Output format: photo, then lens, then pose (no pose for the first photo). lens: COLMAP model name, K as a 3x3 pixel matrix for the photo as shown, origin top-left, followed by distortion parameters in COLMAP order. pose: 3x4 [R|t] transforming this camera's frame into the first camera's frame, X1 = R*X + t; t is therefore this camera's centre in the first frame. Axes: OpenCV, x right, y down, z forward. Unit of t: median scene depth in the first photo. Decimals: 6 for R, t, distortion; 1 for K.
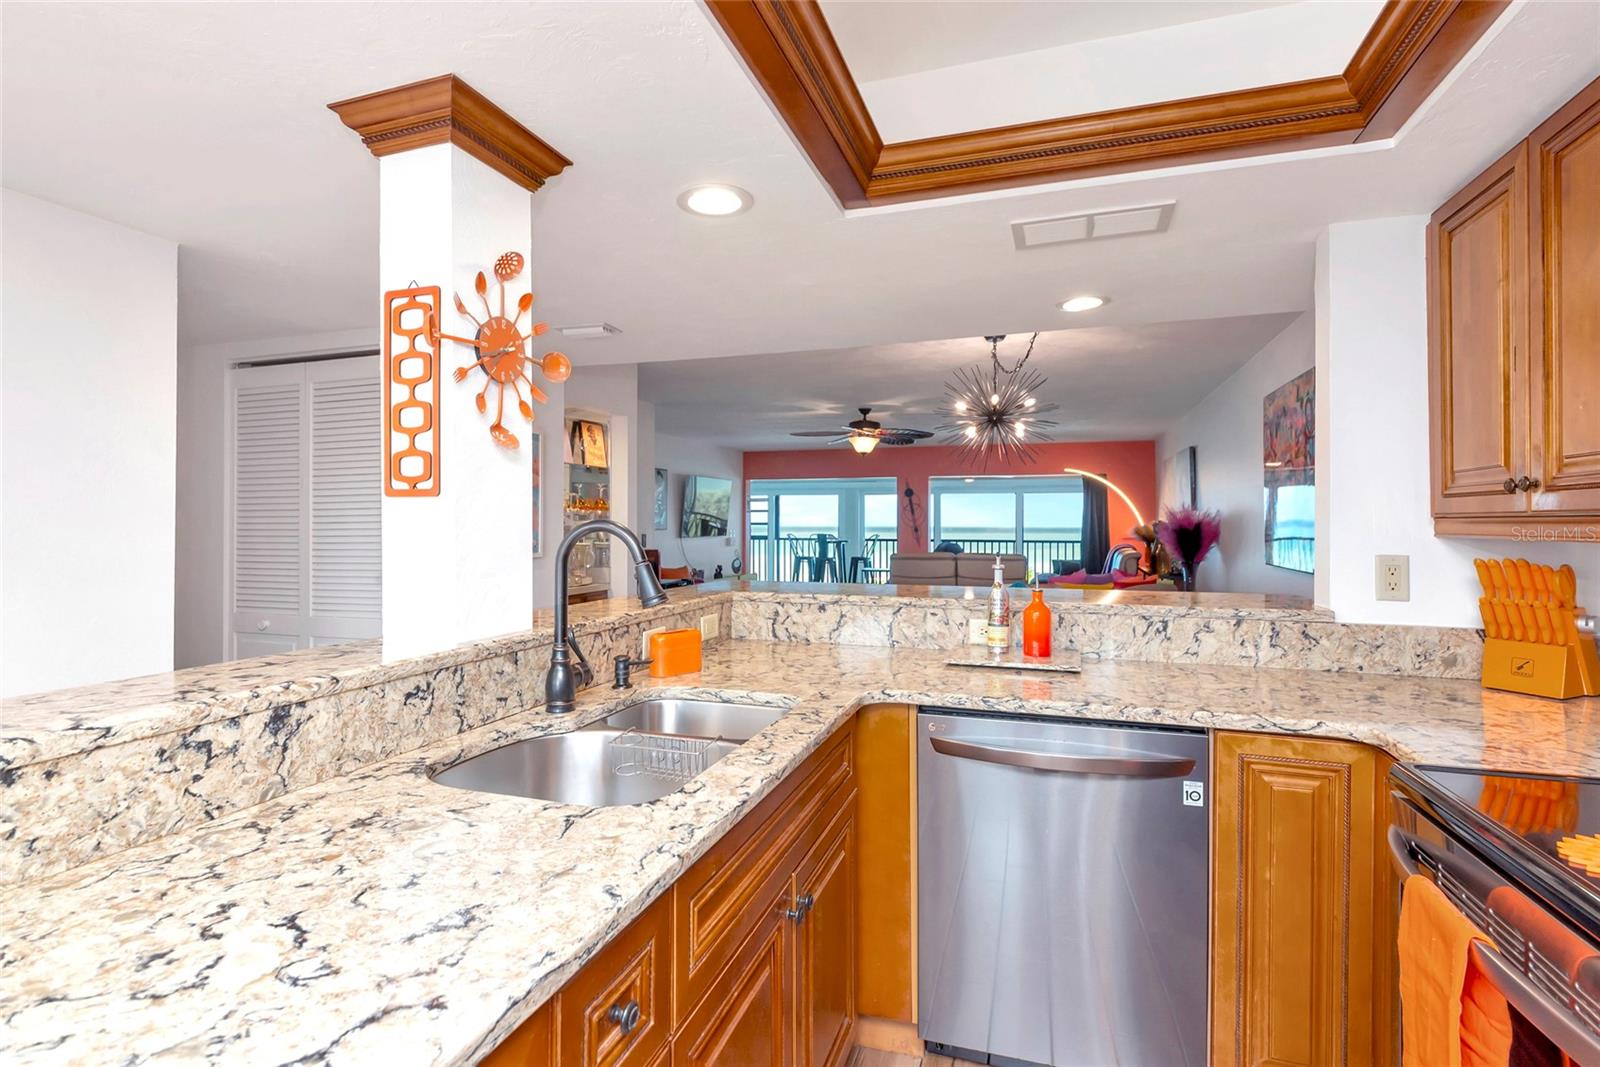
lens RADIAL K [[751.4, 0, 799.2], [0, 751.4, 527.7], [0, 0, 1]] dist [-0.037080, 0.001348]
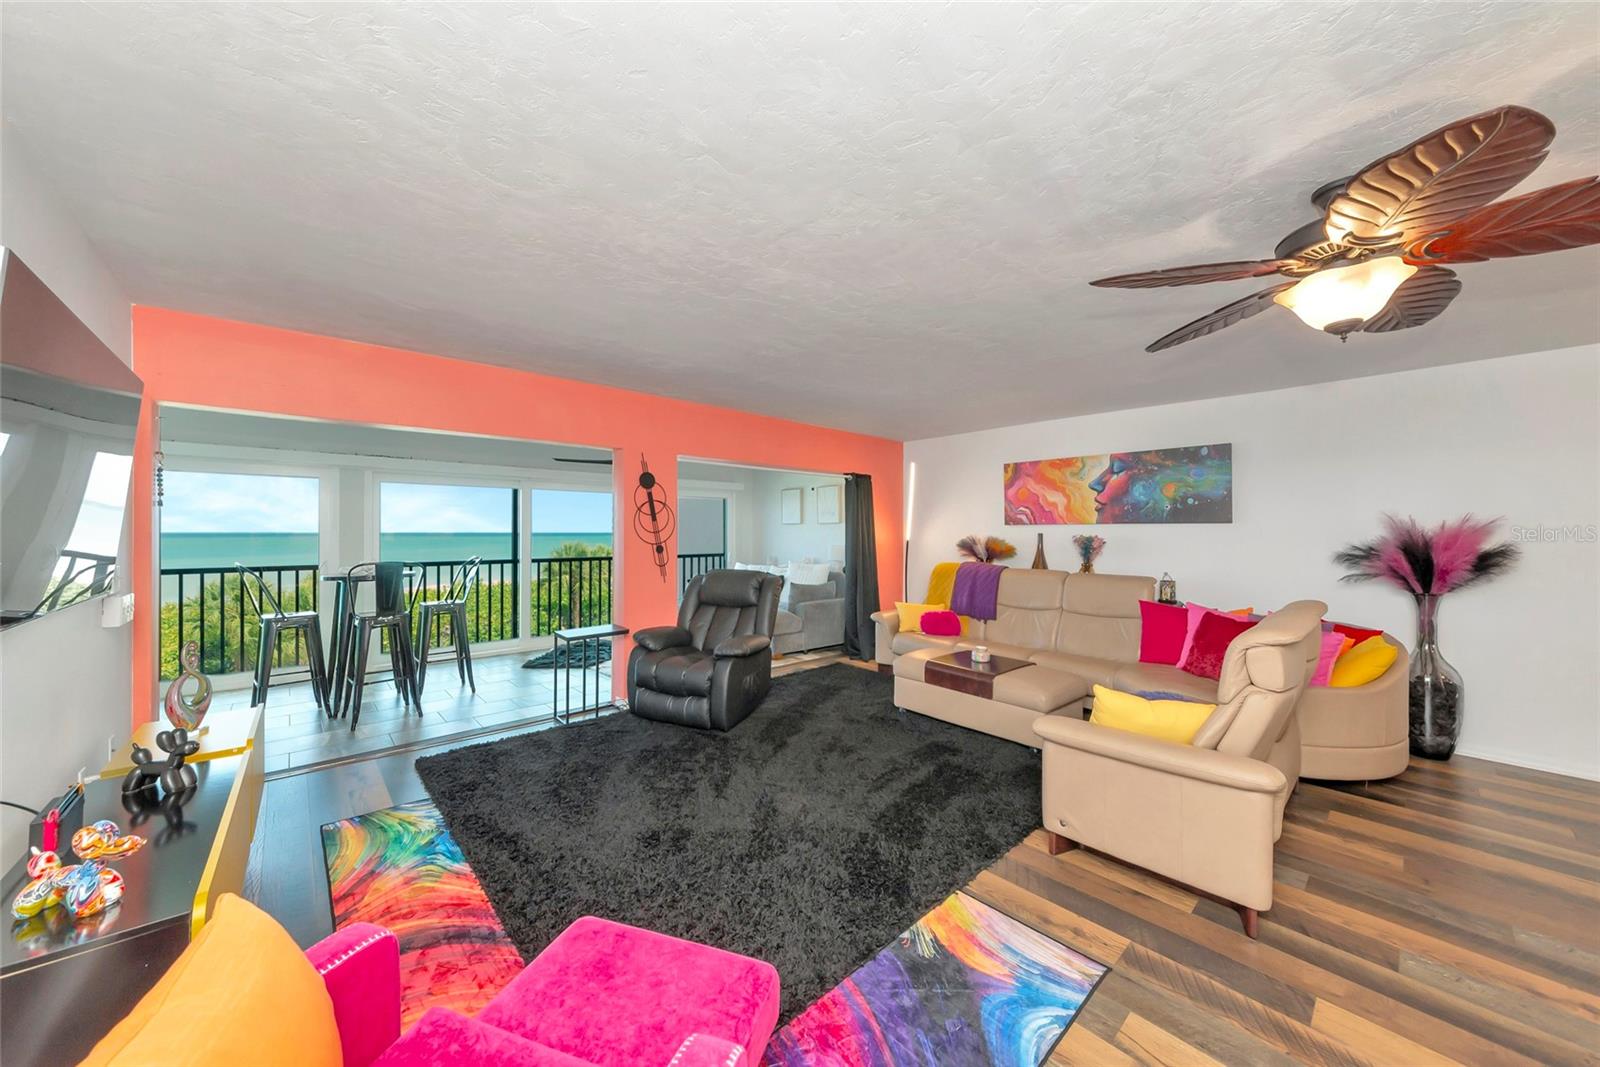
lens RADIAL K [[566.4, 0, 794.4], [0, 566.4, 531.3], [0, 0, 1]] dist [0.000831, 0.000119]
pose [[0.485383, -0.002883, 0.874297, -1.402829], [0.001337, 0.999996, 0.002555, -0.098424], [-0.874301, -0.000071, 0.485385, 6.356621]]
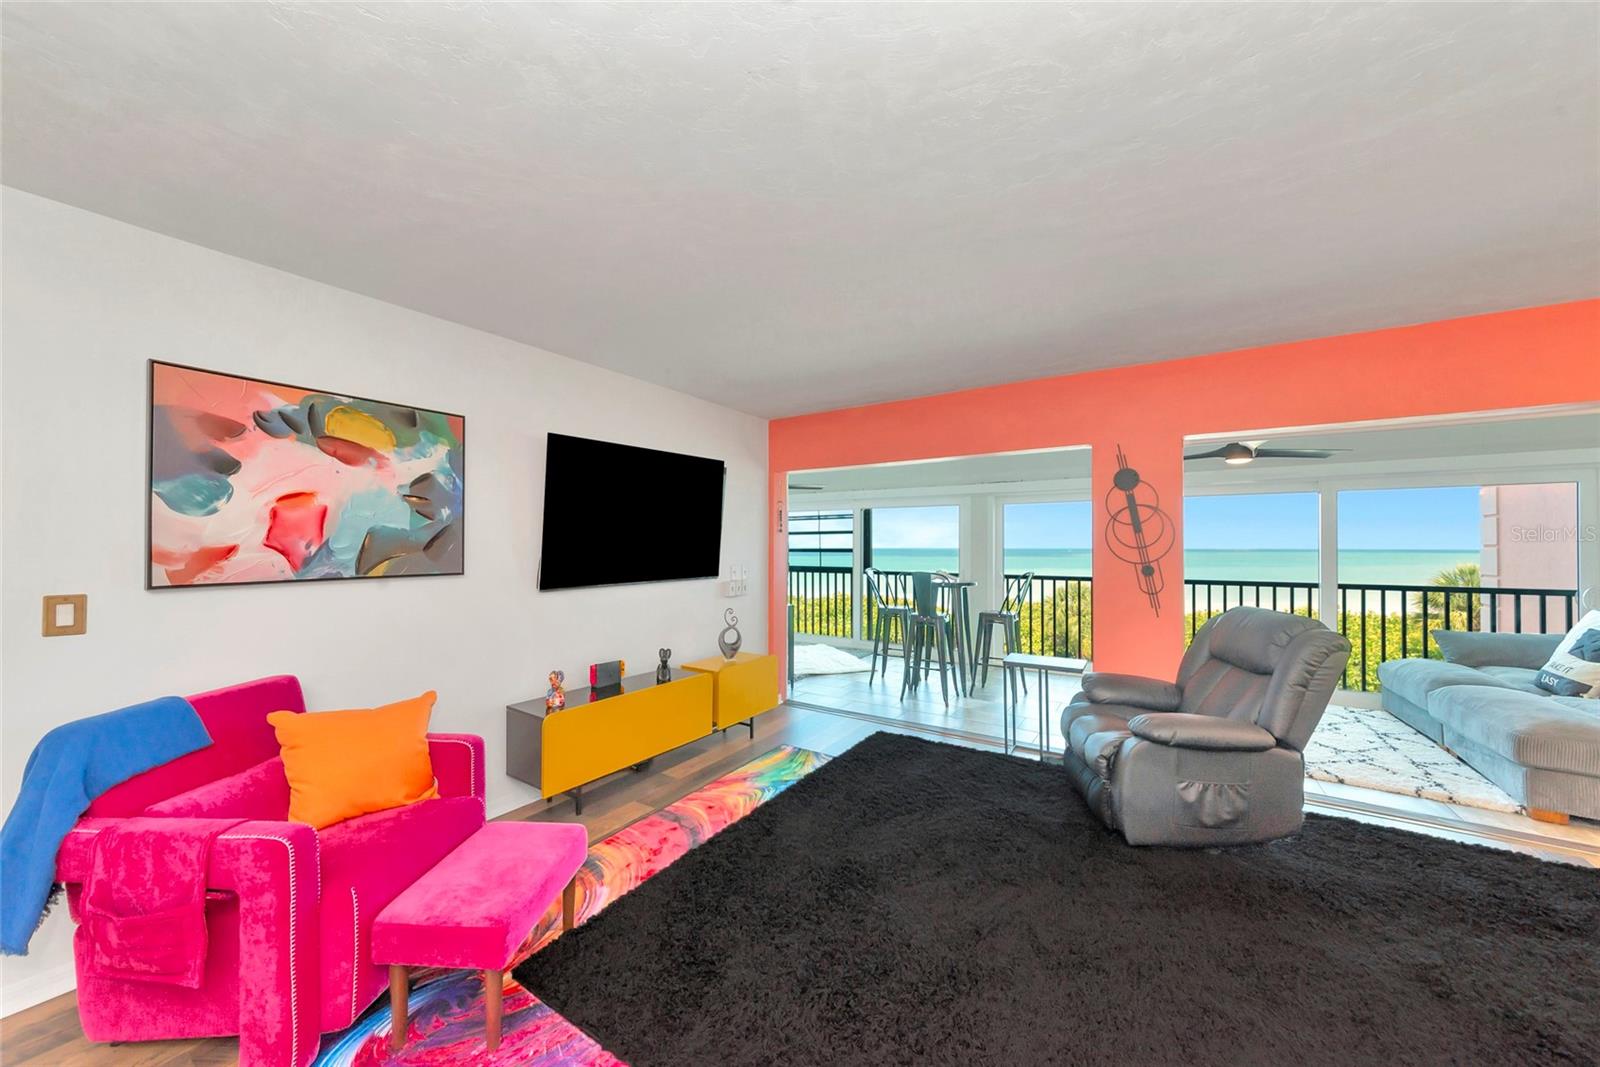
lens RADIAL K [[565.8, 0, 802.2], [0, 565.8, 544.9], [0, 0, 1]] dist [-0.006972, 0.000340]
pose [[0.971292, -0.002605, -0.237875, 0.430408], [0.001311, 0.999983, -0.005598, -0.083568], [0.237886, 0.005125, 0.971280, 5.903089]]
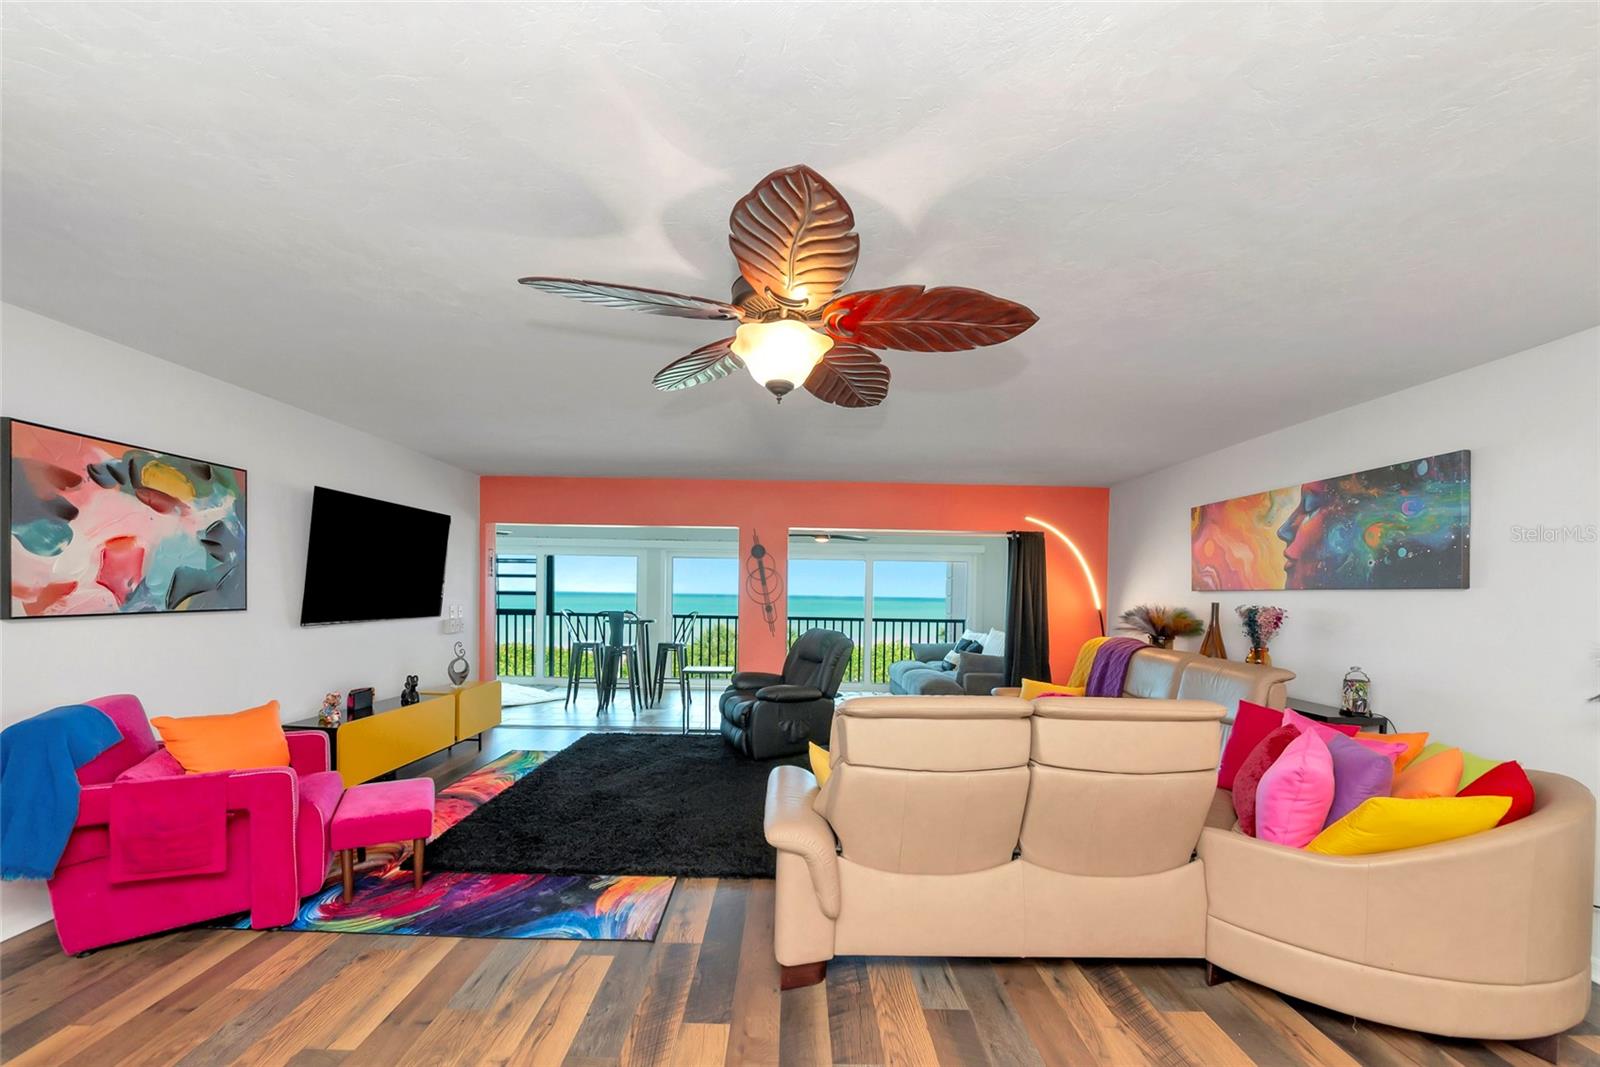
lens RADIAL K [[609.1, 0, 790.5], [0, 609.1, 597.4], [0, 0, 1]] dist [-0.000494, 0.000117]
pose [[0.947379, 0.011173, 0.319919, 0.037740], [-0.013347, 0.999900, 0.004601, -0.083819], [-0.319836, -0.008629, 0.947434, 4.379524]]
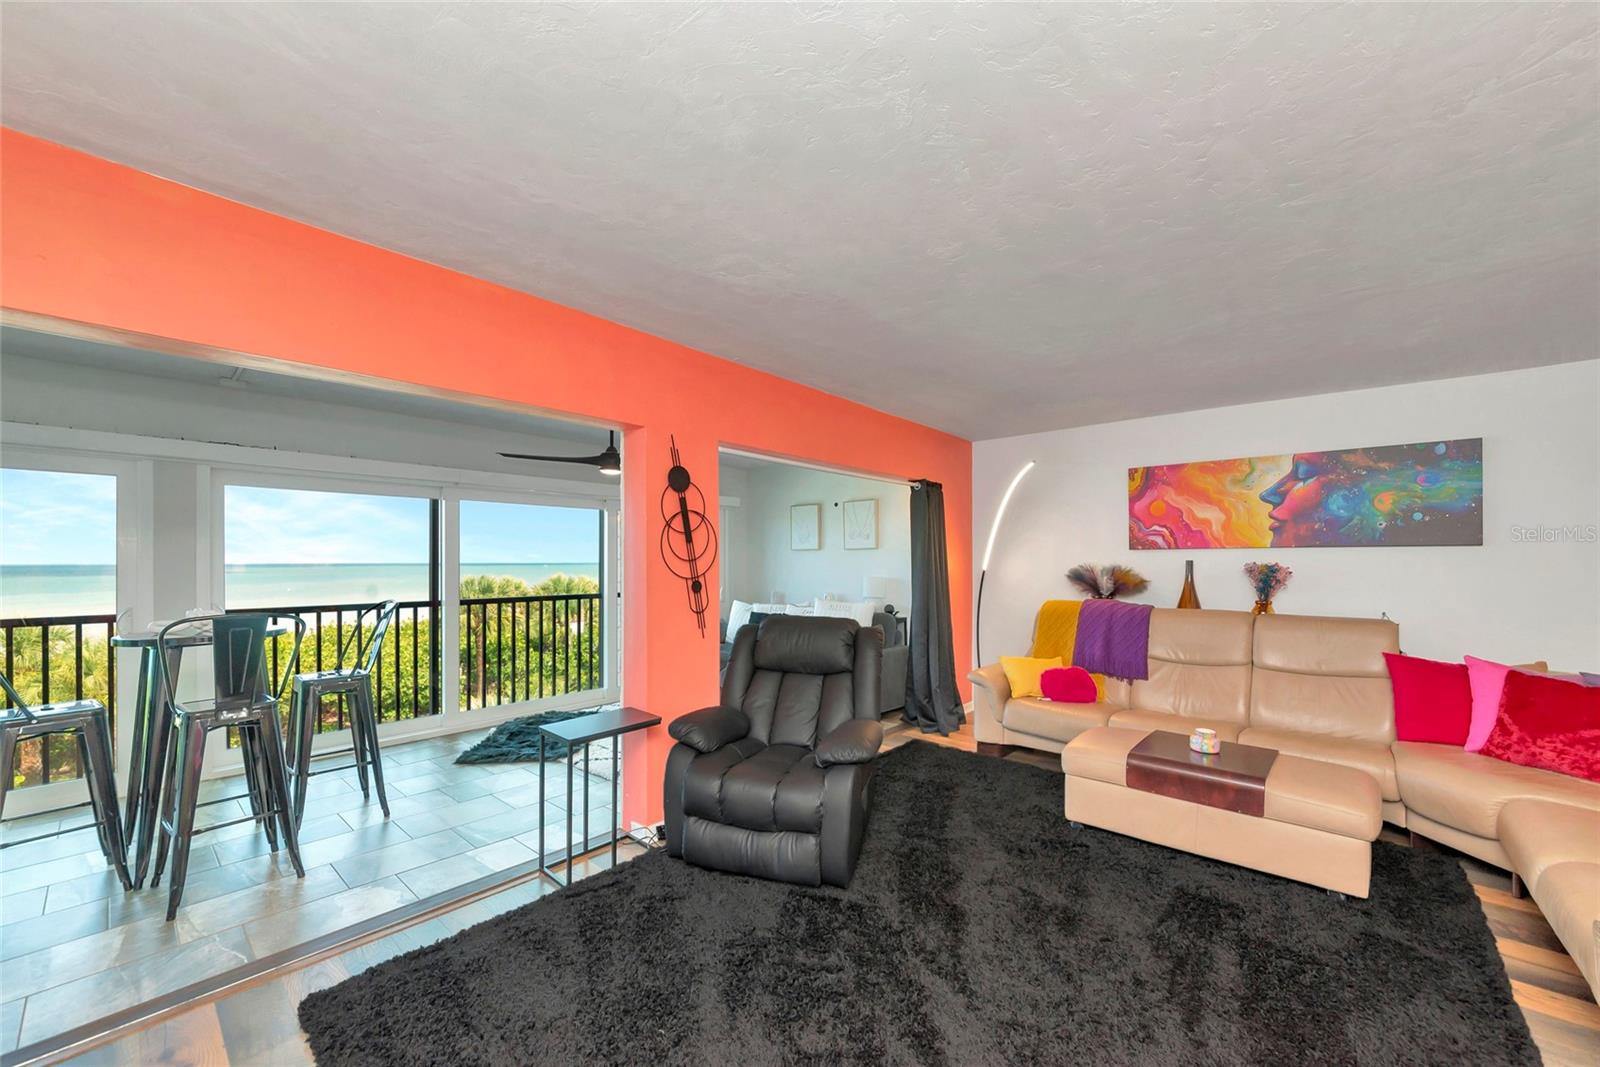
lens RADIAL K [[630.0, 0, 799.9], [0, 630.0, 560.1], [0, 0, 1]] dist [-0.013640, 0.005407]
pose [[0.385268, -0.004025, 0.922796, -0.867090], [0.004168, 0.999988, 0.002622, -0.090449], [-0.922795, 0.002836, 0.385280, 7.498243]]
